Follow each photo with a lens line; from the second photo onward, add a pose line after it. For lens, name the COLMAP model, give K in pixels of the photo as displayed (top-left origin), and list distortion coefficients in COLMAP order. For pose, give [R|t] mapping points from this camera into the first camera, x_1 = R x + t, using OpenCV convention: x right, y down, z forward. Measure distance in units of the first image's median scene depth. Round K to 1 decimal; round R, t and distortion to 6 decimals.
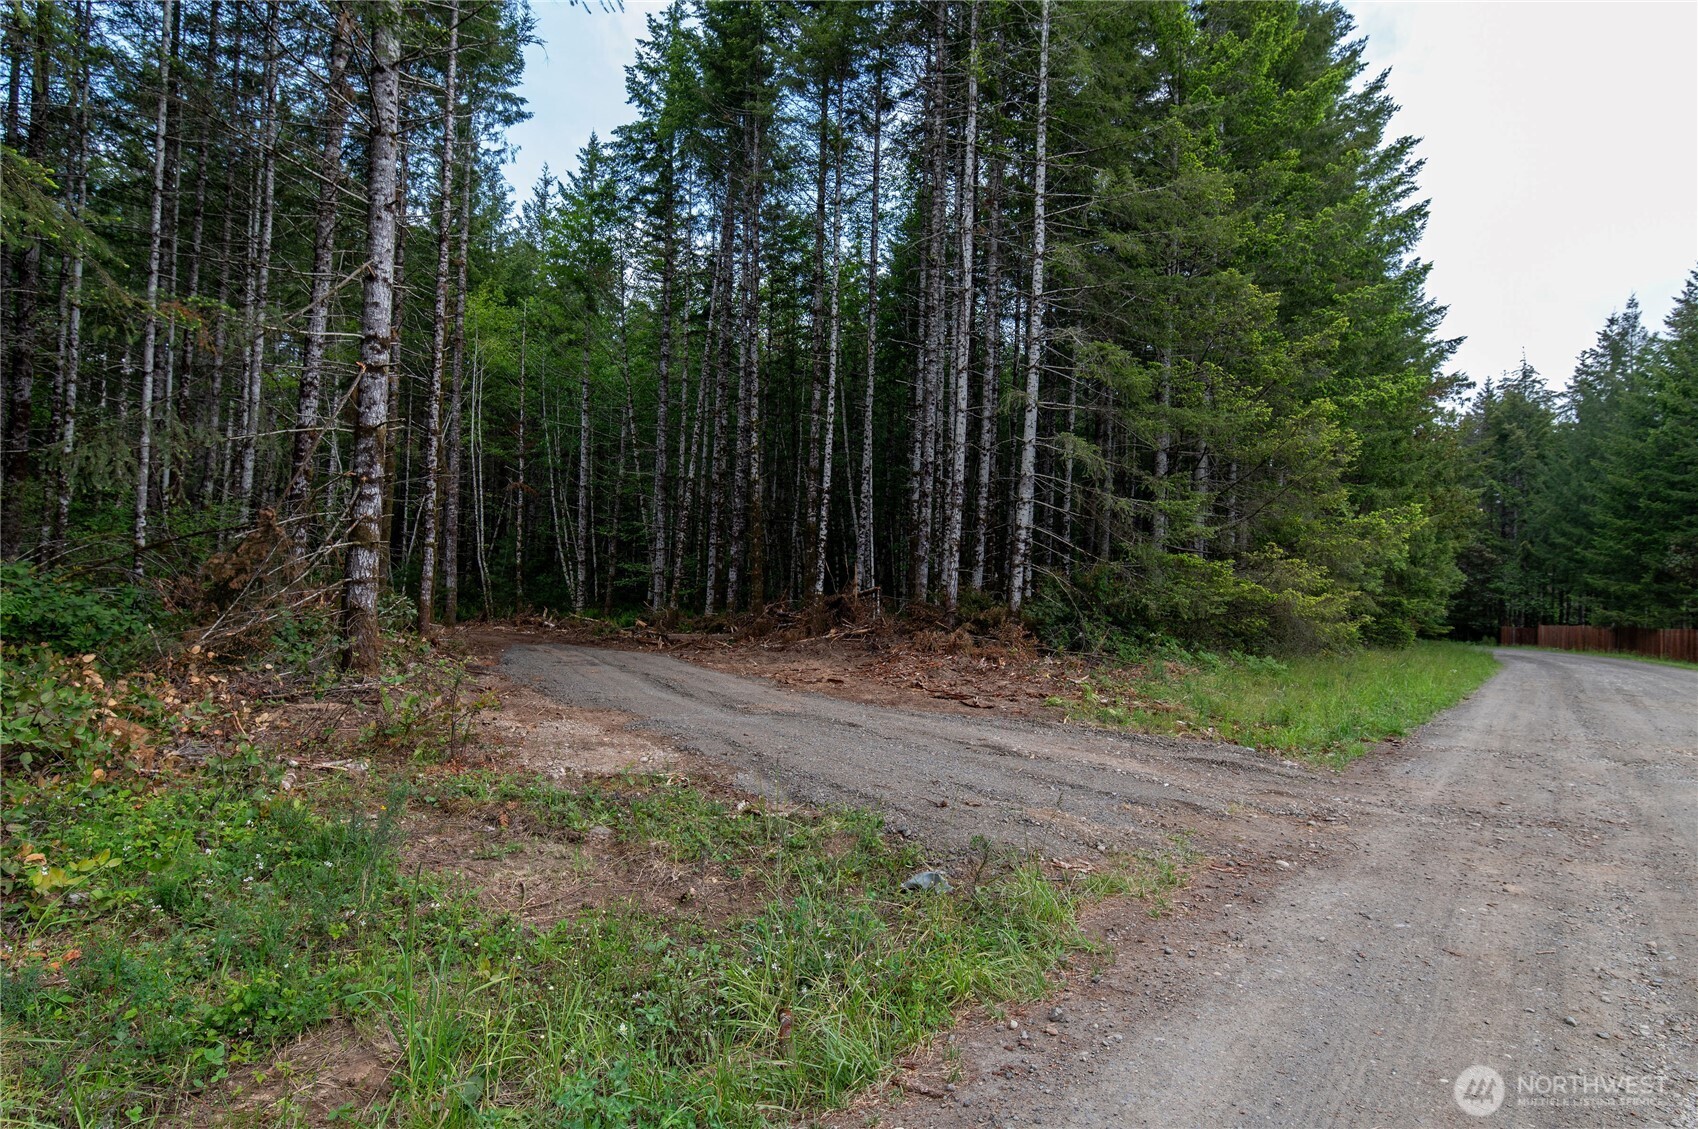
lens RADIAL K [[861.7, 0, 849.0], [0, 861.7, 564.5], [0, 0, 1]] dist [-0.000190, -0.002706]
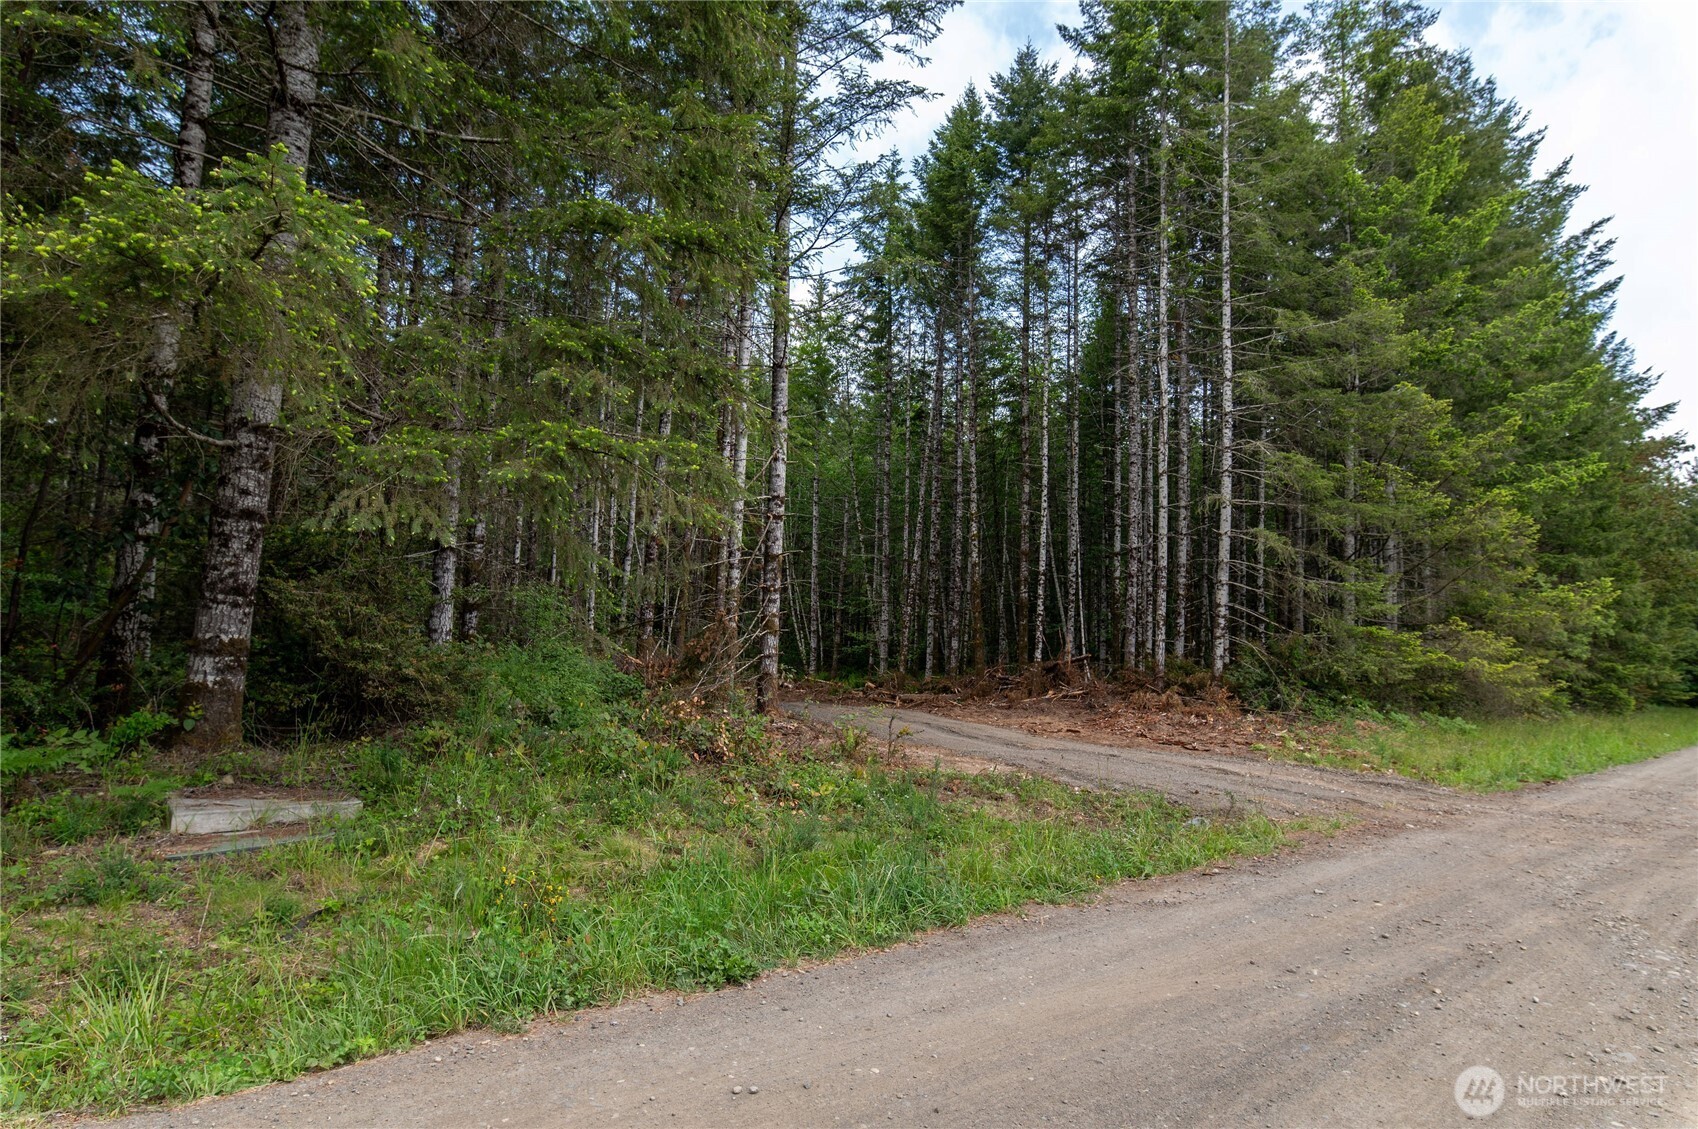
lens RADIAL K [[861.7, 0, 849.0], [0, 861.7, 564.5], [0, 0, 1]] dist [-0.000190, -0.002706]
pose [[0.980872, -0.021294, -0.193488, -0.067966], [0.007450, 0.997377, -0.071999, -0.016445], [0.194514, 0.069181, 0.978457, -0.251042]]
